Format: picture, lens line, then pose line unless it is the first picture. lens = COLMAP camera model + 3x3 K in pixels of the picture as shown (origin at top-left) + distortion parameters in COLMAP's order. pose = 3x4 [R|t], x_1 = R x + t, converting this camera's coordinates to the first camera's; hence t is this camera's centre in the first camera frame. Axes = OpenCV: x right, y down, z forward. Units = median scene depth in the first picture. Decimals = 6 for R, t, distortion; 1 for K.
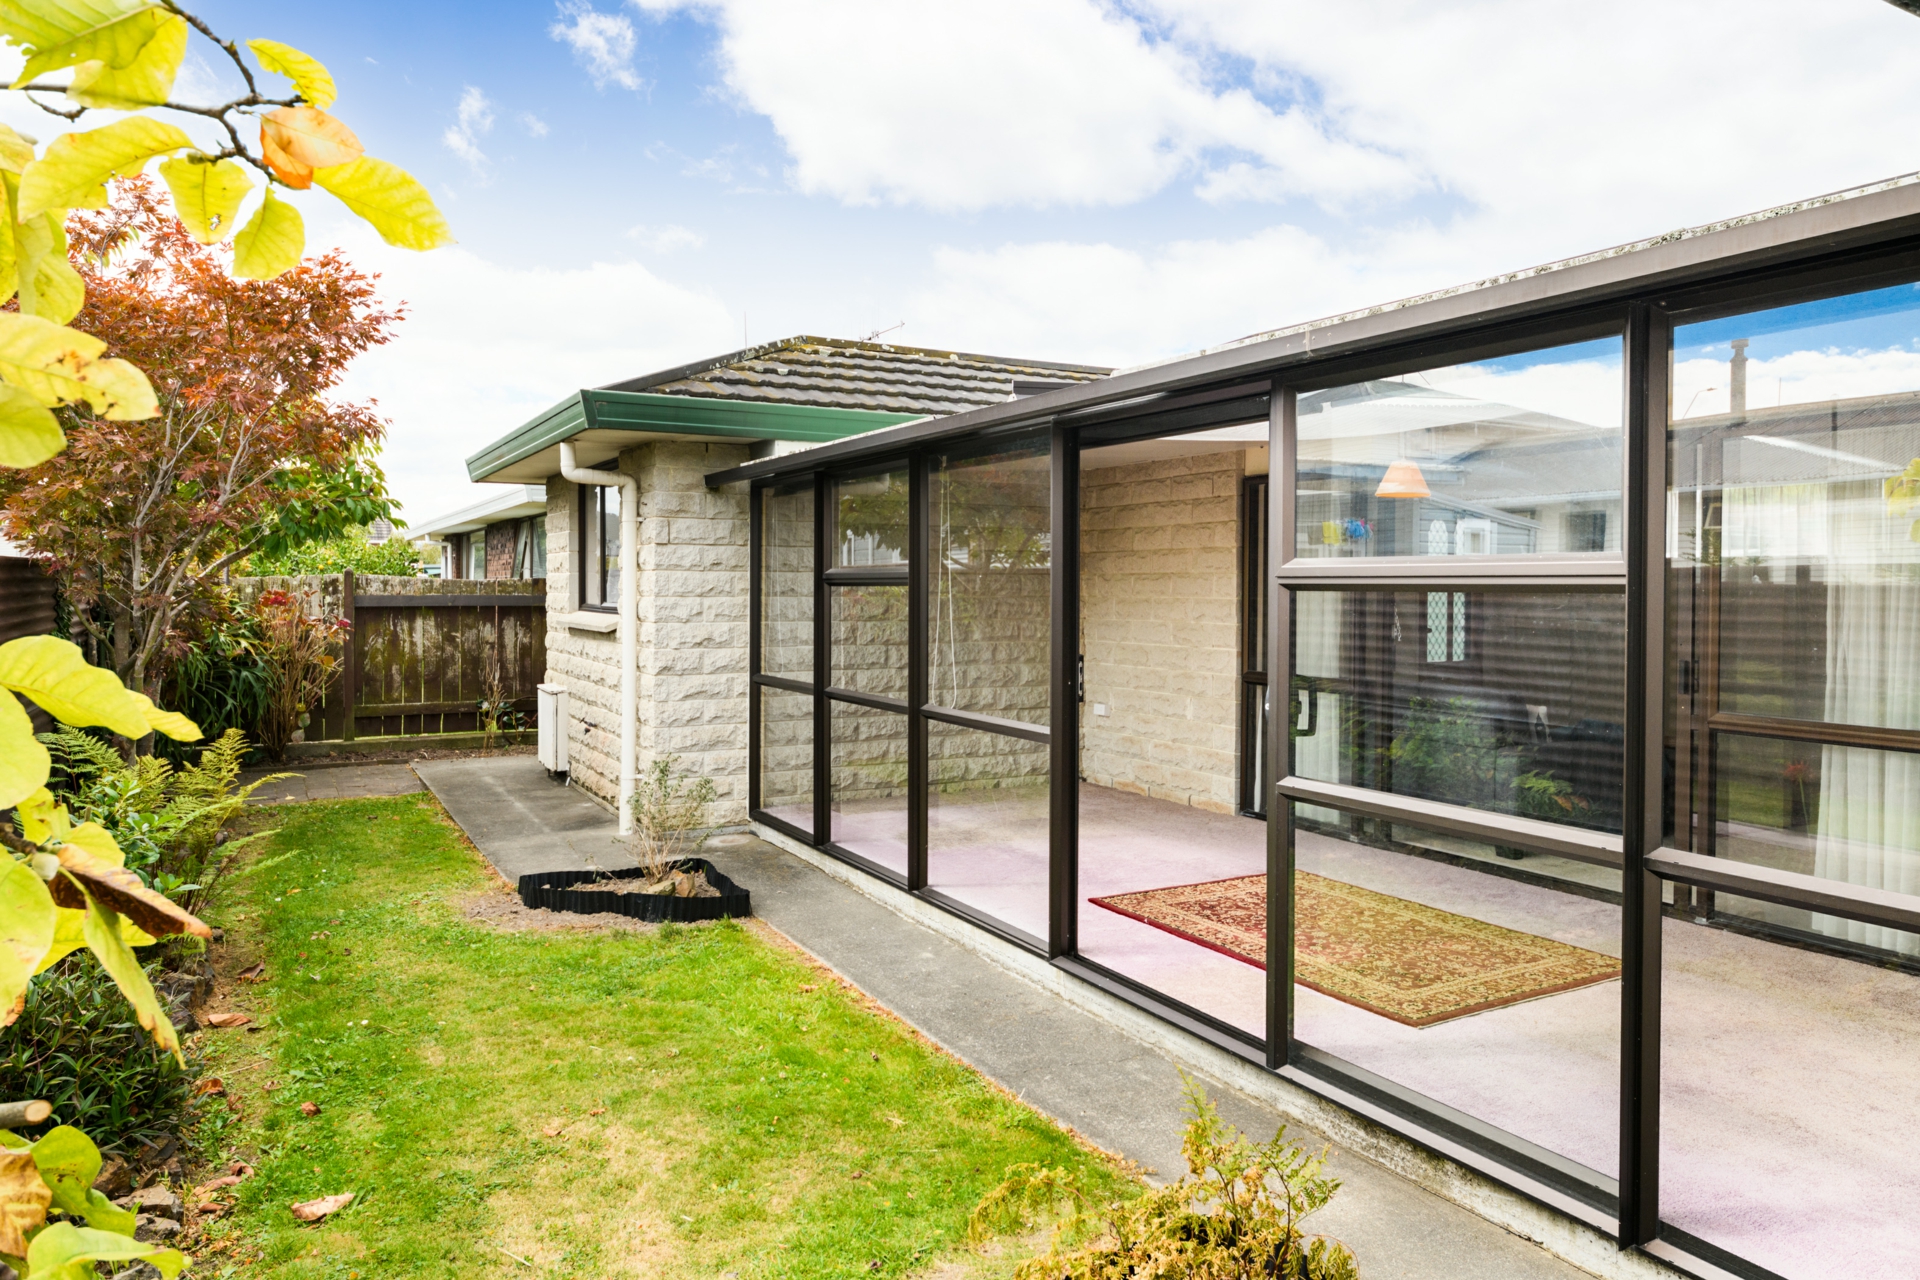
lens RADIAL K [[1228.4, 0, 959.8], [0, 1228.4, 599.8], [0, 0, 1]] dist [0.026924, -0.000065]
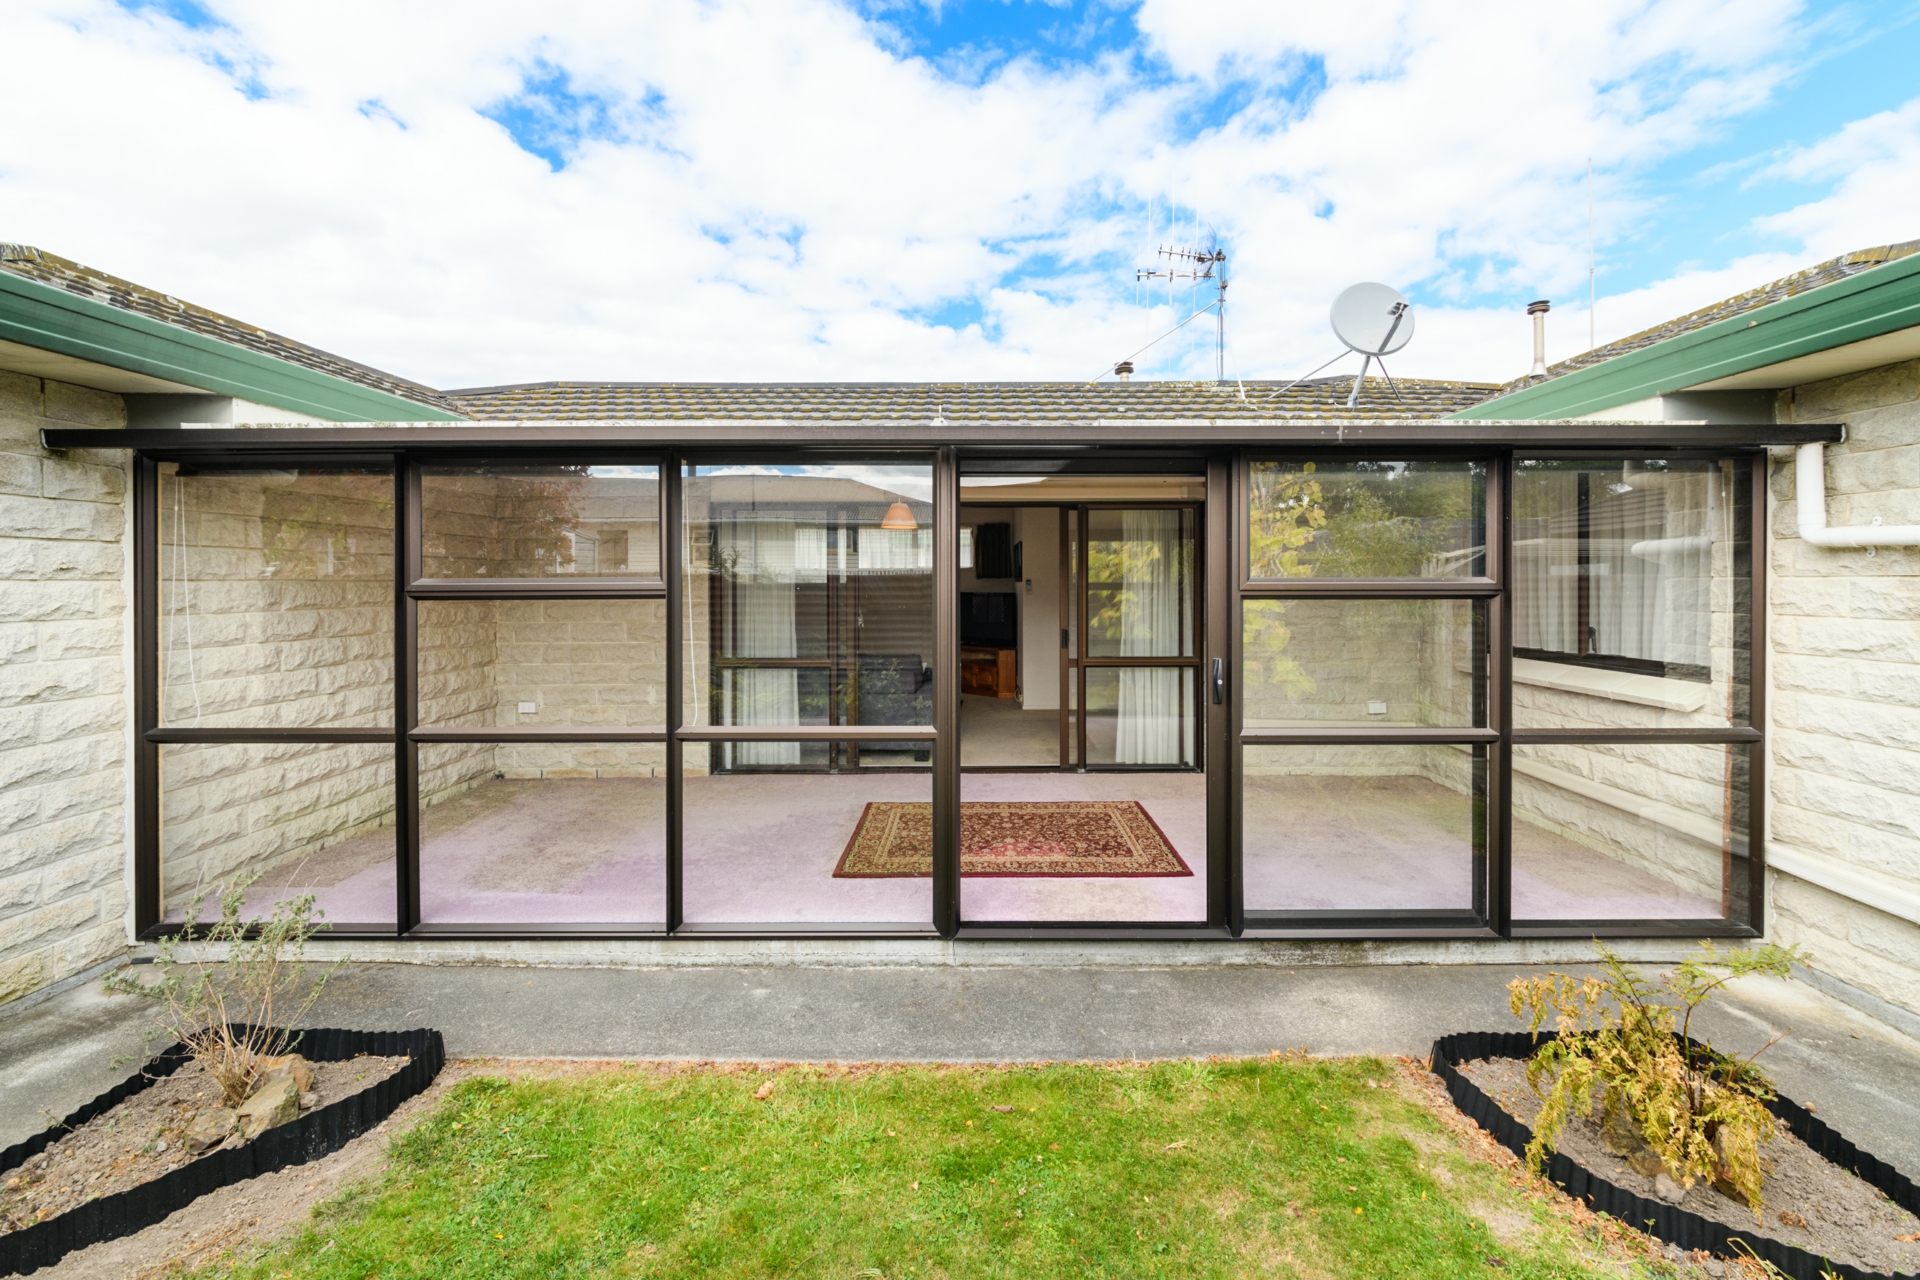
lens RADIAL K [[754.3, 0, 964.3], [0, 754.3, 583.9], [0, 0, 1]] dist [-0.000717, 0.000094]
pose [[0.498410, -0.007366, 0.866910, -0.308014], [0.016148, 0.999869, -0.000789, -0.013804], [-0.866791, 0.014392, 0.498464, 0.396002]]
